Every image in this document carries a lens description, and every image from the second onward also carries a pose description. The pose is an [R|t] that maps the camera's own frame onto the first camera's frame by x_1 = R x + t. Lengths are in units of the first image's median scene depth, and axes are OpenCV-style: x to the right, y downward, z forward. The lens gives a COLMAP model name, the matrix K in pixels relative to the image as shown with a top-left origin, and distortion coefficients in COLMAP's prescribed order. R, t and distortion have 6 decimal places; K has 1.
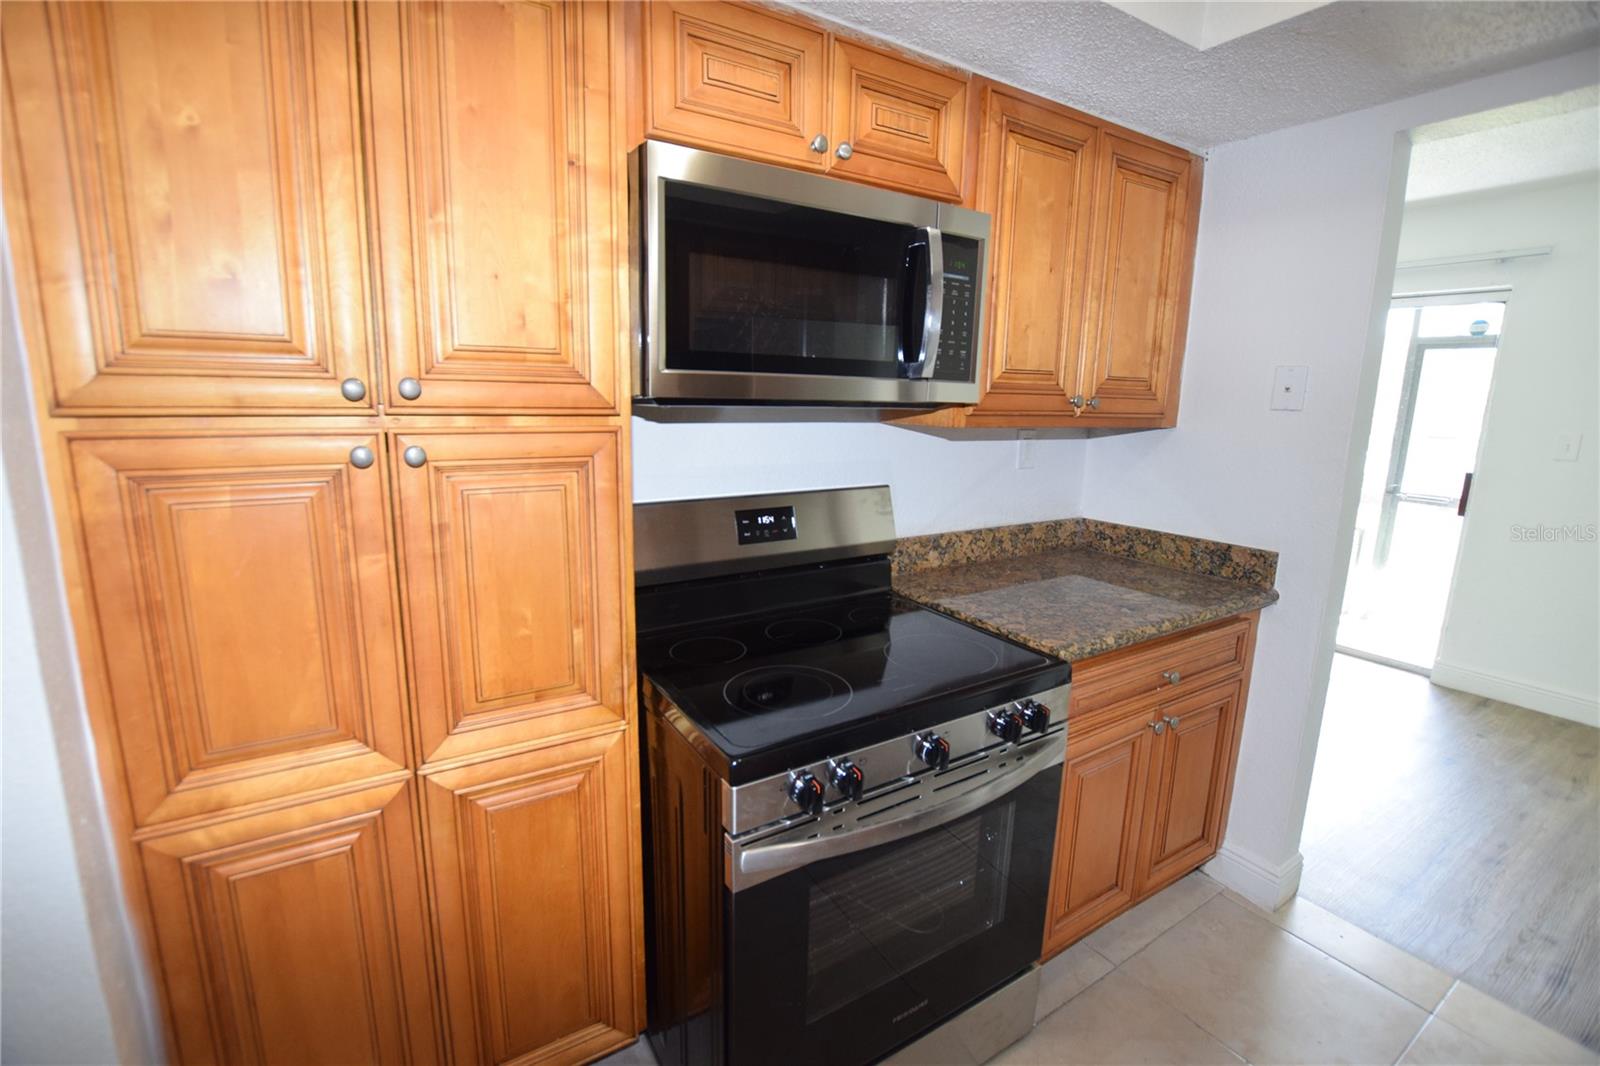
lens RADIAL K [[704.4, 0, 795.5], [0, 704.4, 530.9], [0, 0, 1]] dist [-0.032407, 0.003794]
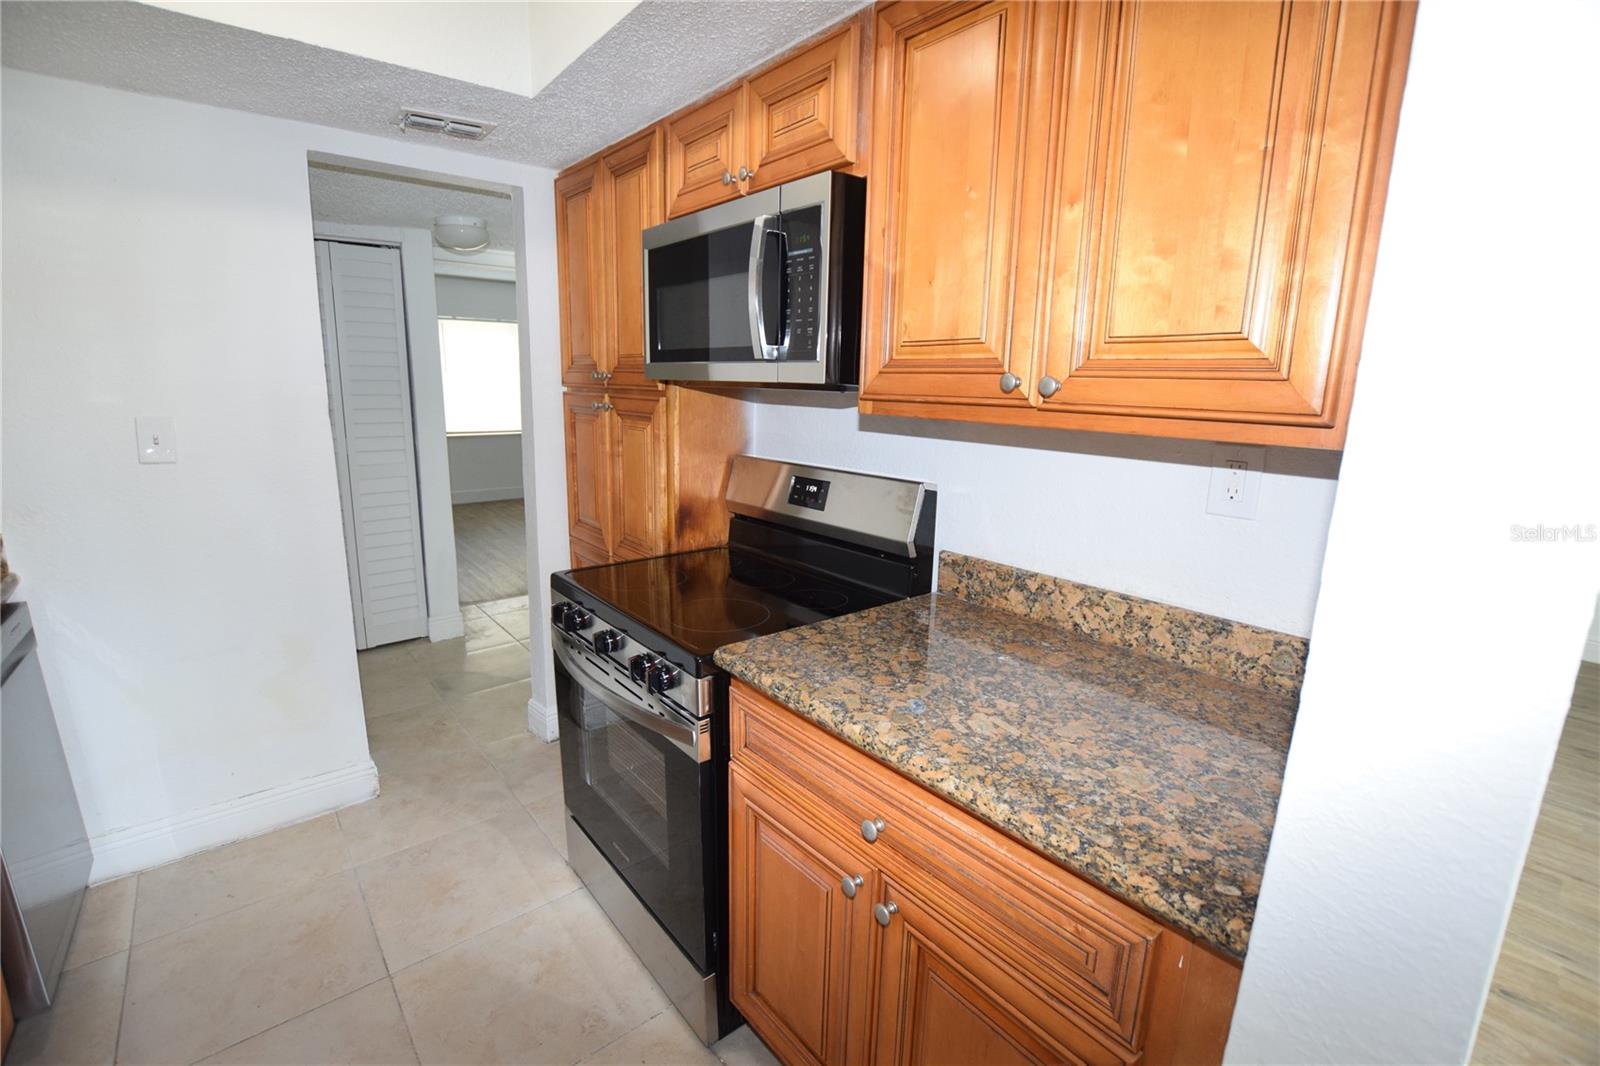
lens RADIAL K [[704.4, 0, 791.1], [0, 704.4, 531.5], [0, 0, 1]] dist [-0.032407, 0.003794]
pose [[0.117525, 0.188603, -0.974996, 1.048309], [-0.204861, 0.965286, 0.162031, -0.122799], [0.971710, 0.180696, 0.152083, 0.768872]]
